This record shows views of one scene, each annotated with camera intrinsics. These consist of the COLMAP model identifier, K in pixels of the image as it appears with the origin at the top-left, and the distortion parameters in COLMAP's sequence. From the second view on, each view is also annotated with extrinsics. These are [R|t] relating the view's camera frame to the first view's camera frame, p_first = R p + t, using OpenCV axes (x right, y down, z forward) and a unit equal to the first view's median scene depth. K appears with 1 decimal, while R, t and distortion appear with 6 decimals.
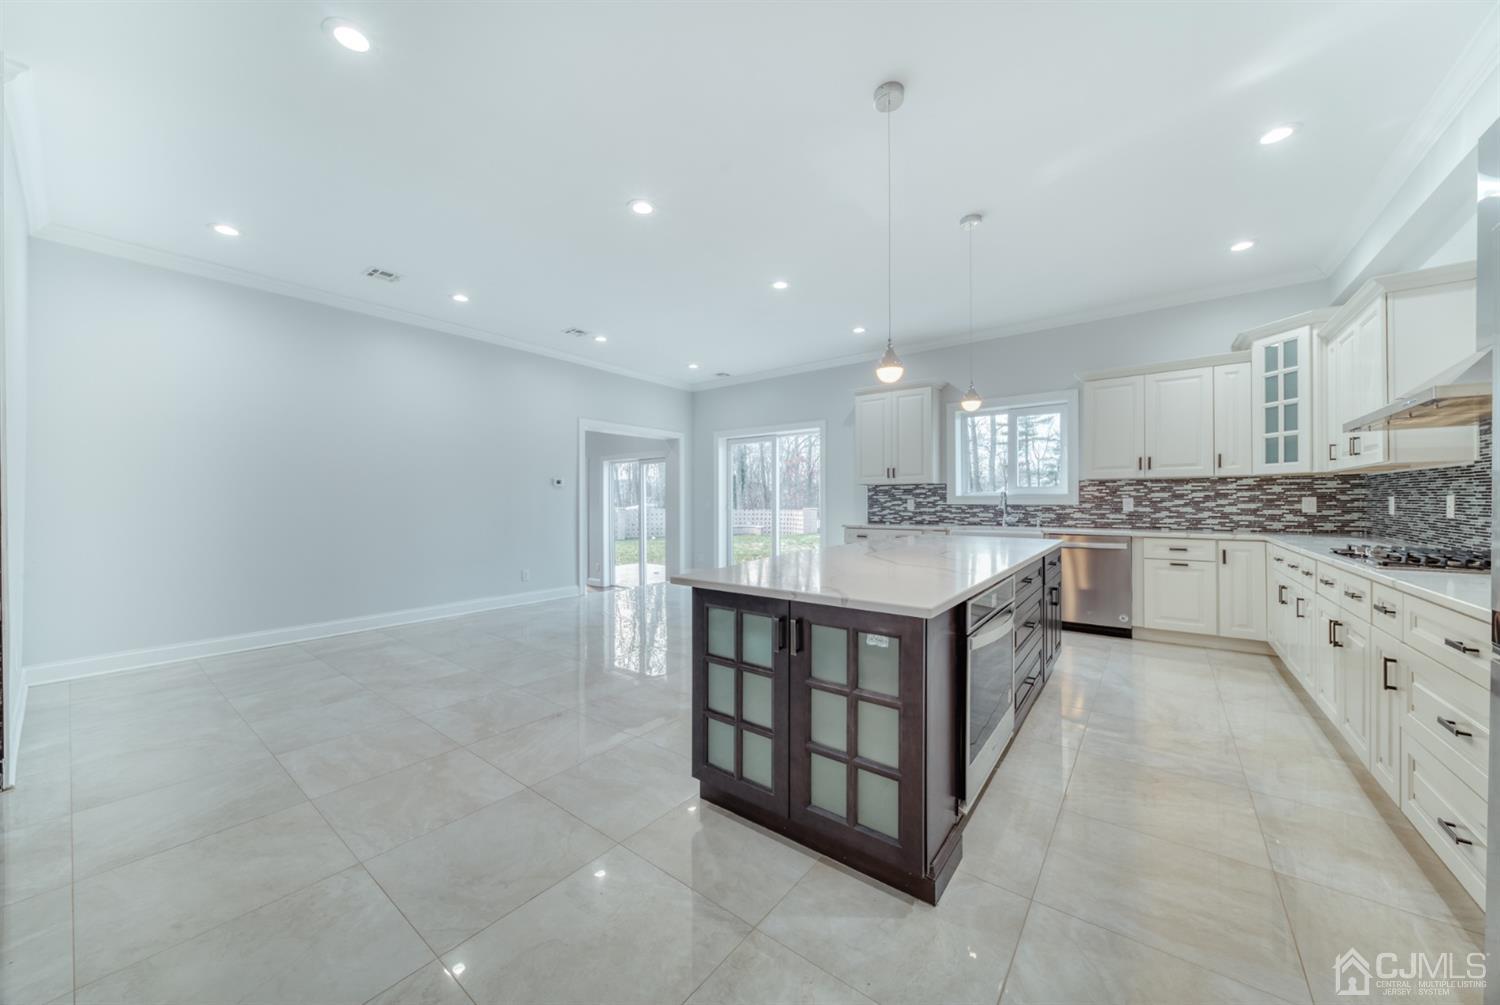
lens RADIAL K [[530.0, 0, 742.0], [0, 530.0, 501.0], [0, 0, 1]] dist [0.001691, -0.001590]
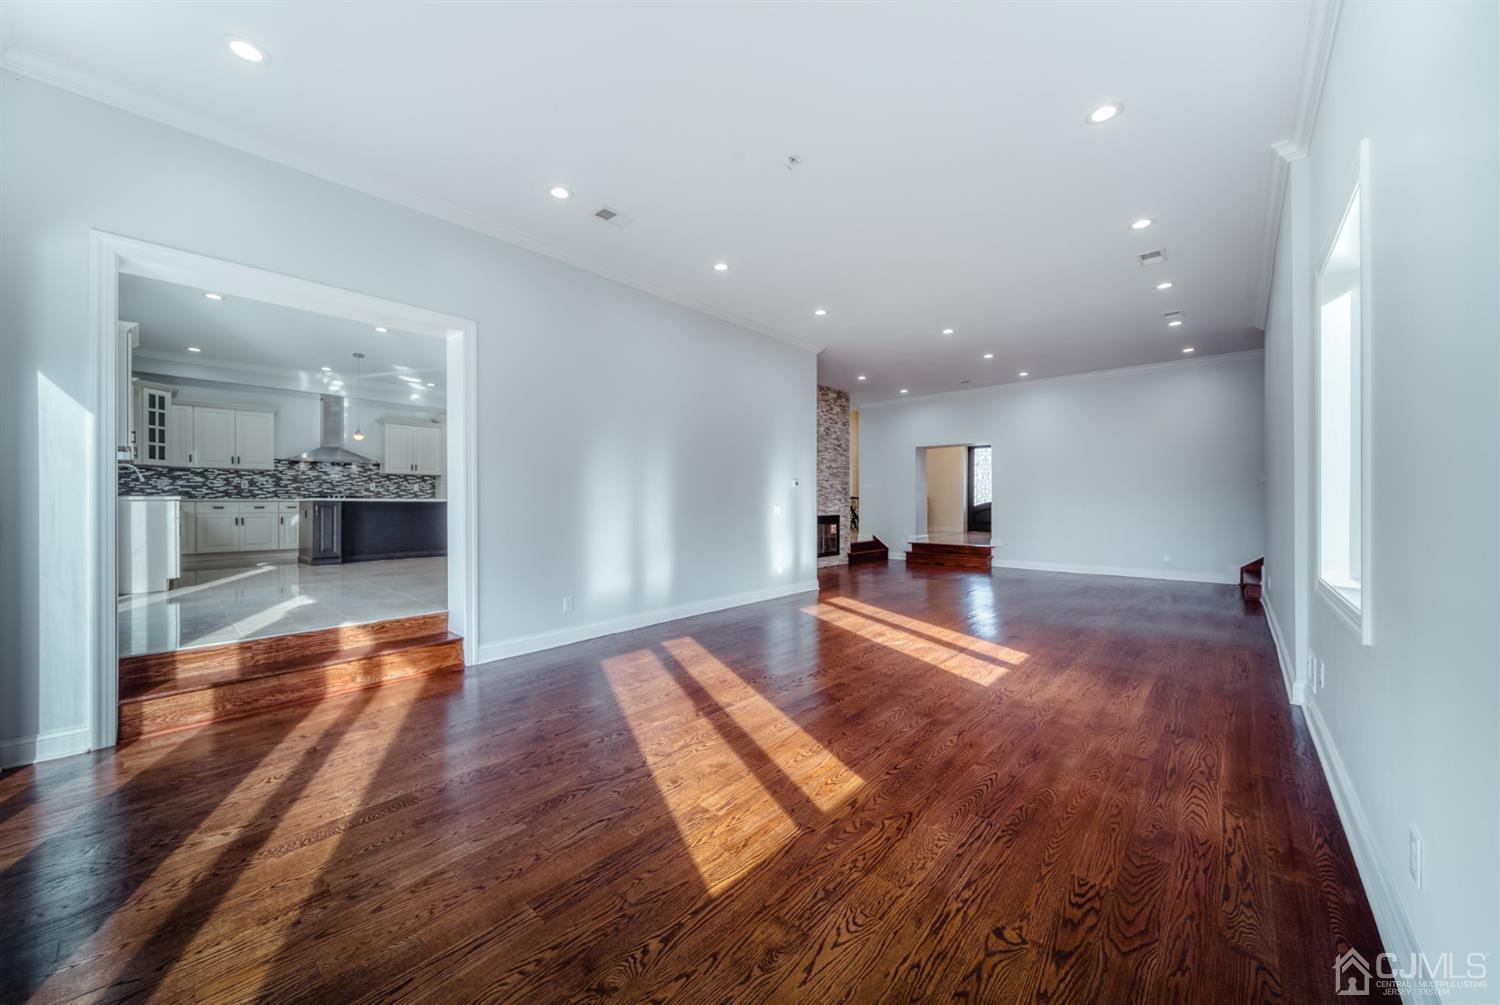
lens RADIAL K [[530.0, 0, 735.1], [0, 530.0, 501.8], [0, 0, 1]] dist [0.001691, -0.001590]
pose [[-0.997451, 0.003263, 0.071285, -0.944131], [0.003000, 0.999988, -0.003805, 0.074189], [-0.071296, -0.003581, -0.997449, 2.241603]]
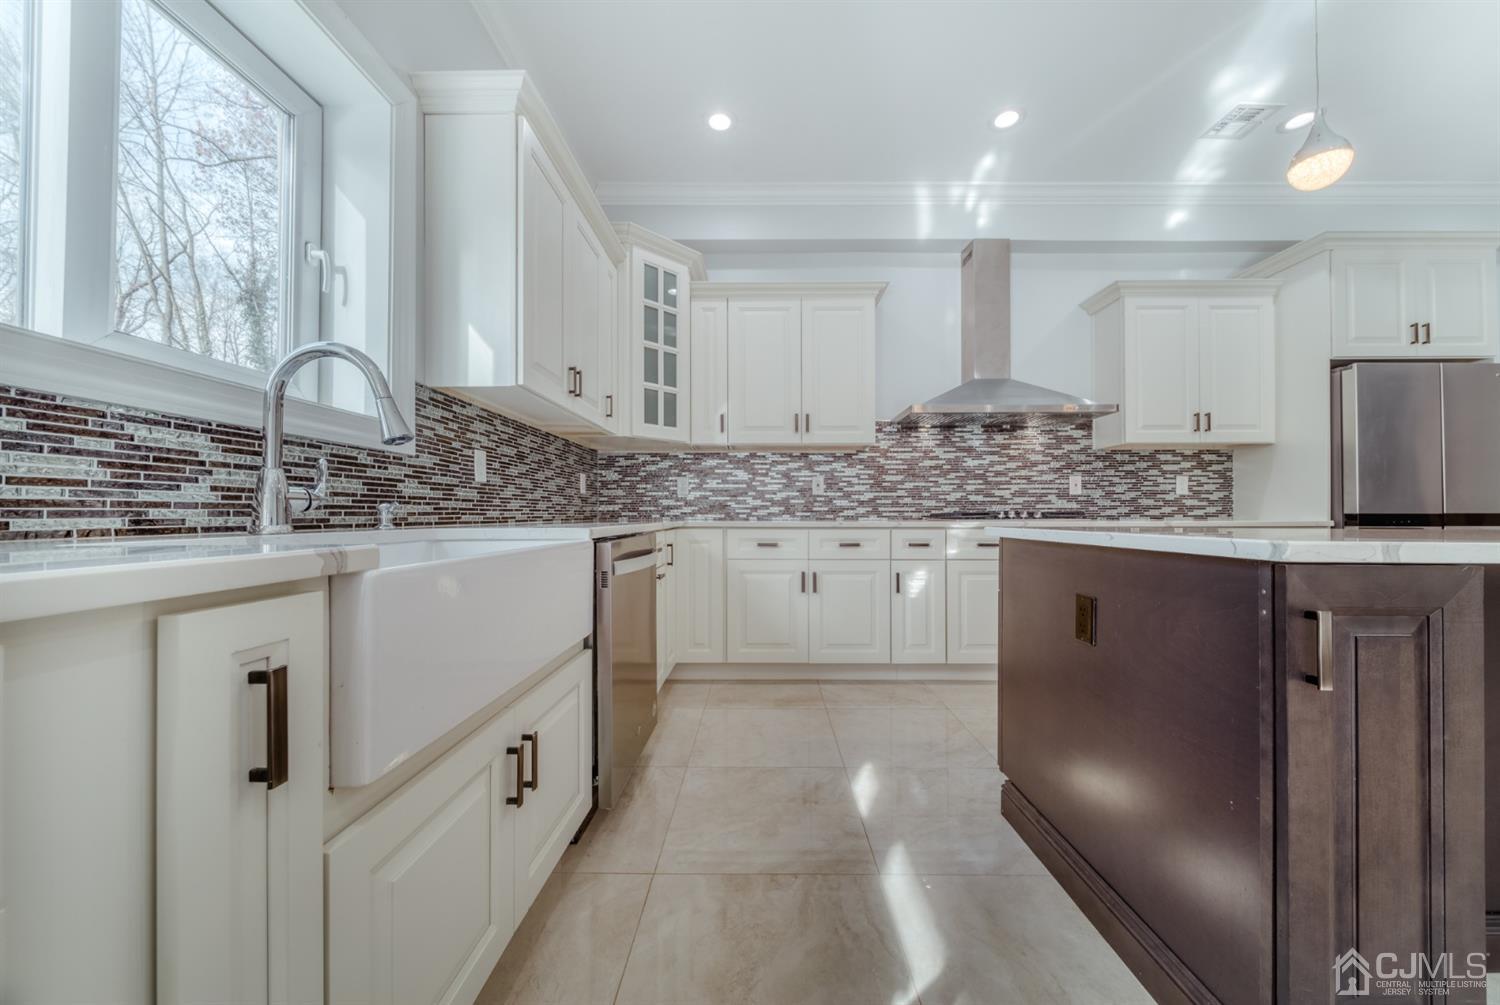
lens RADIAL K [[530.0, 0, 765.1], [0, 530.0, 513.4], [0, 0, 1]] dist [0.001691, -0.001590]
pose [[-0.614515, 0.003518, 0.788897, 0.267003], [-0.000334, 0.999989, -0.004720, 0.047903], [-0.788905, -0.003164, -0.614507, 1.115651]]
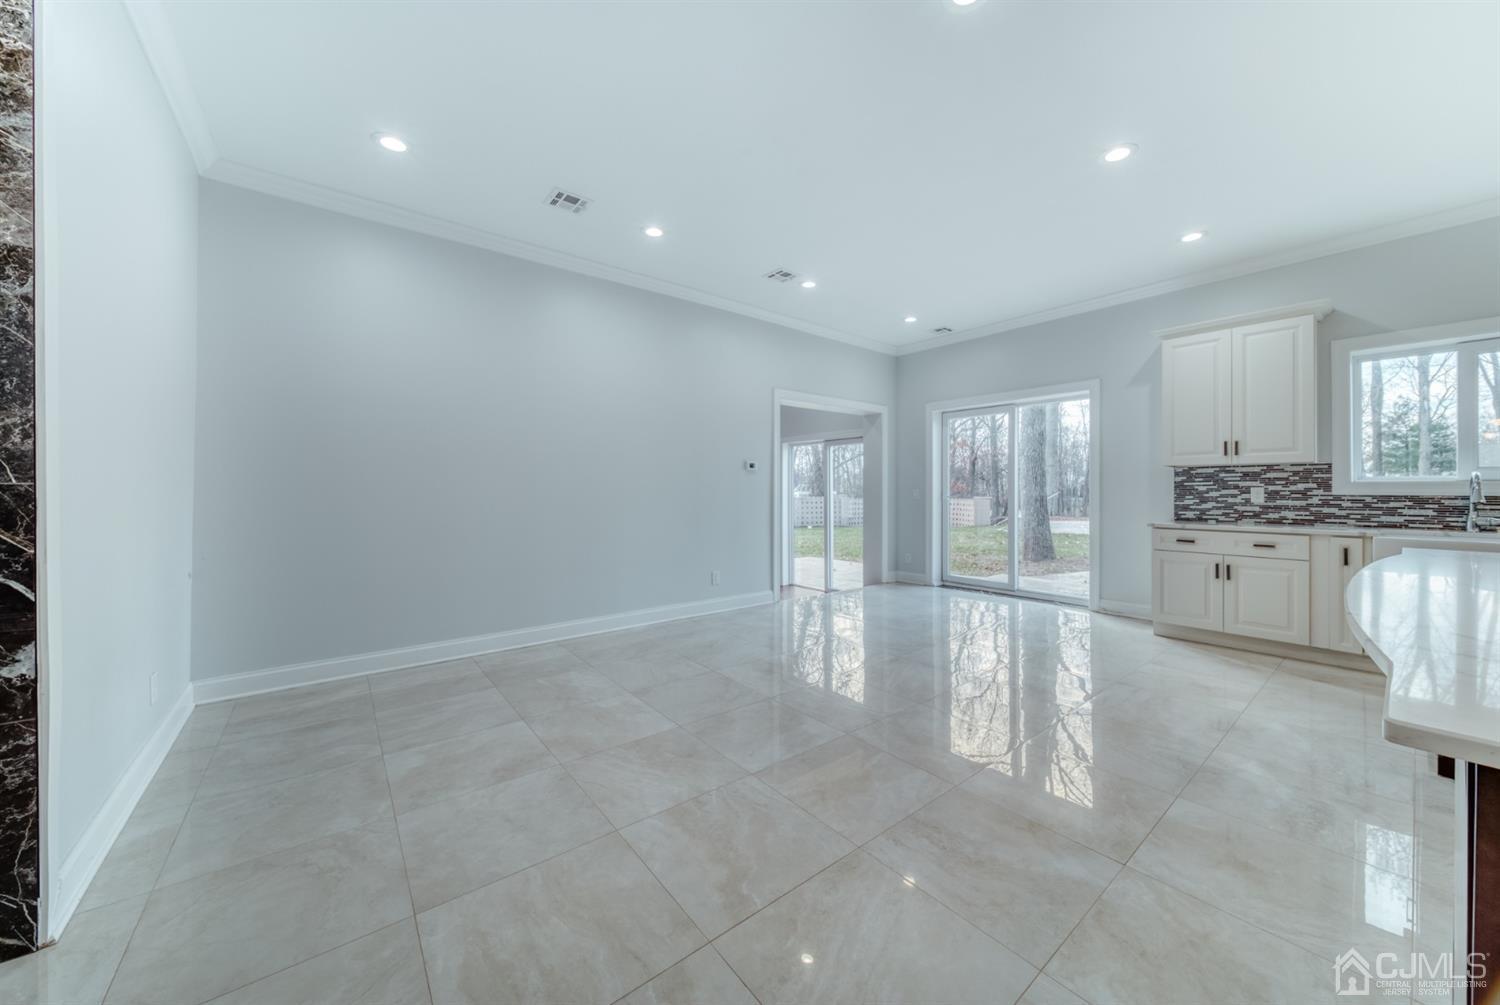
lens RADIAL K [[530.0, 0, 770.7], [0, 530.0, 487.4], [0, 0, 1]] dist [0.001691, -0.001590]
pose [[0.977477, 0.002295, -0.211032, -0.192735], [-0.002500, 0.999997, -0.000702, -0.001063], [0.211029, 0.001213, 0.977479, 0.263612]]
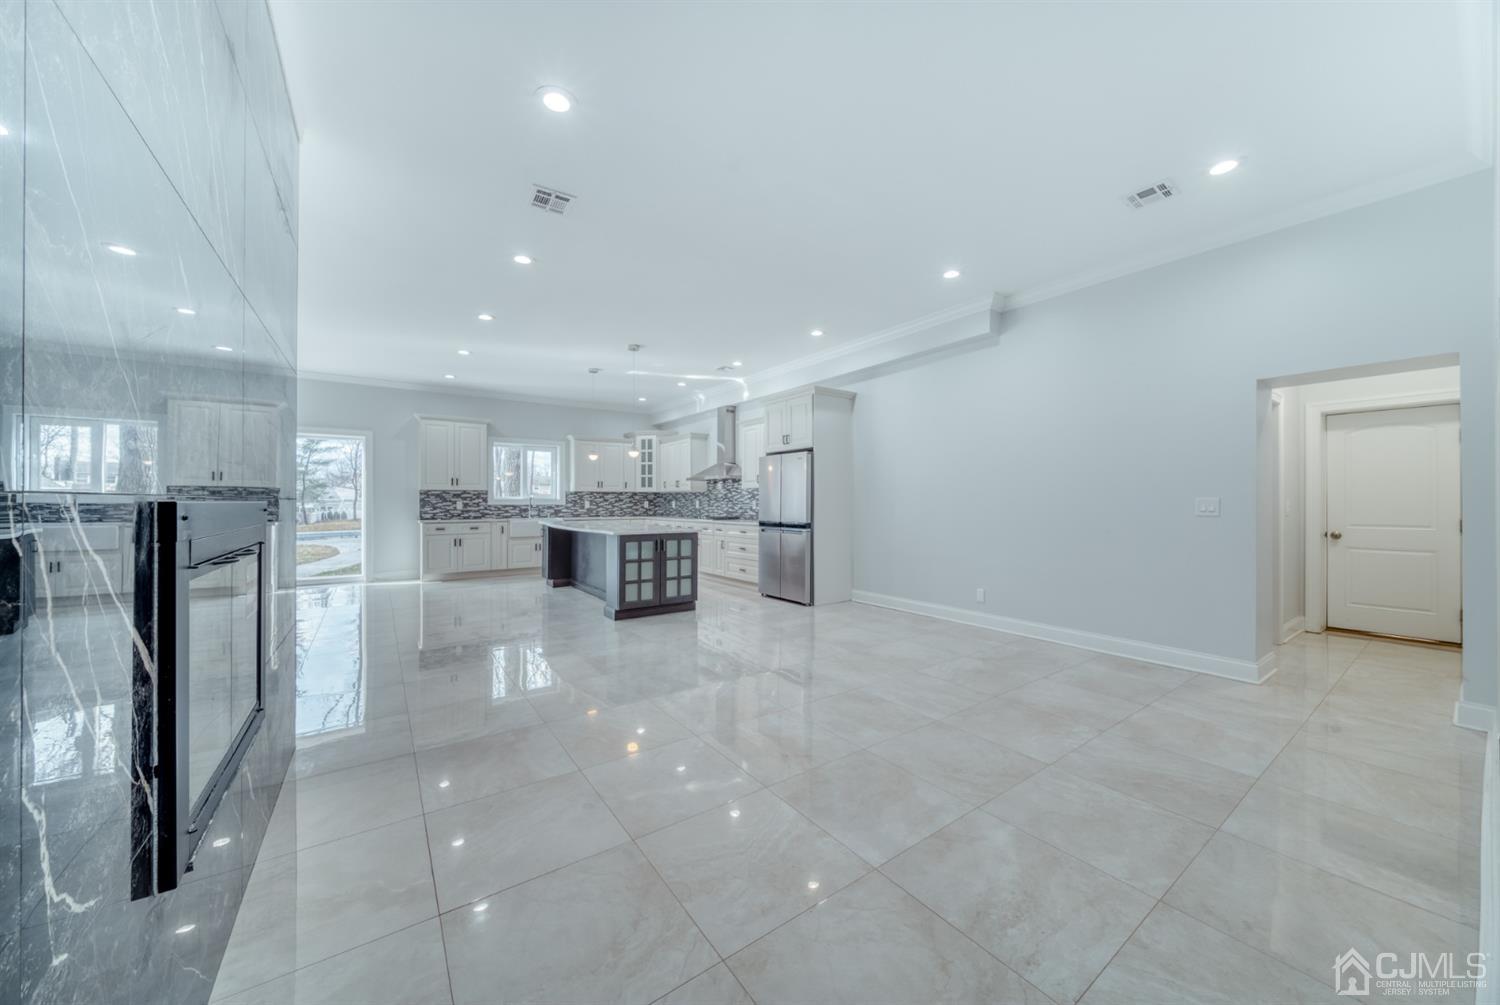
lens RADIAL K [[530.0, 0, 756.1], [0, 530.0, 503.6], [0, 0, 1]] dist [0.001691, -0.001590]
pose [[0.278320, -0.002506, 0.960485, -1.023118], [-0.003000, 0.999989, 0.003479, -0.005359], [-0.960484, -0.003849, 0.278309, -0.157235]]
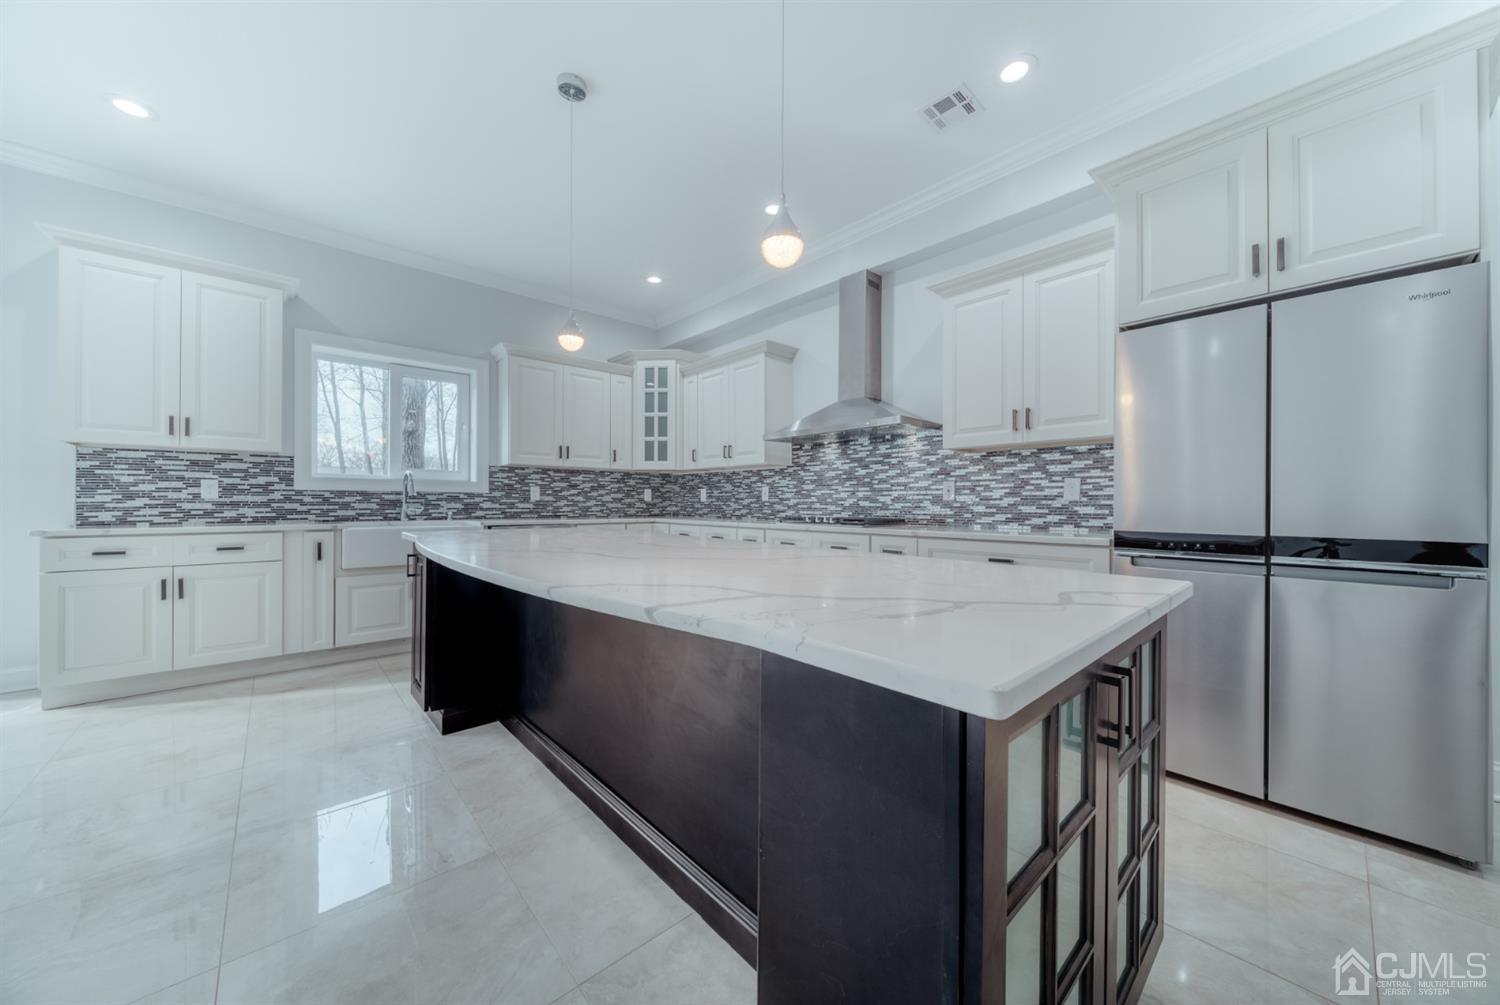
lens RADIAL K [[530.0, 0, 755.6], [0, 530.0, 501.8], [0, 0, 1]] dist [0.001691, -0.001590]
pose [[0.166600, 0.004589, 0.986014, -0.168385], [-0.006815, 0.999971, -0.003503, 0.023775], [-0.986001, -0.006136, 0.166626, 0.453494]]
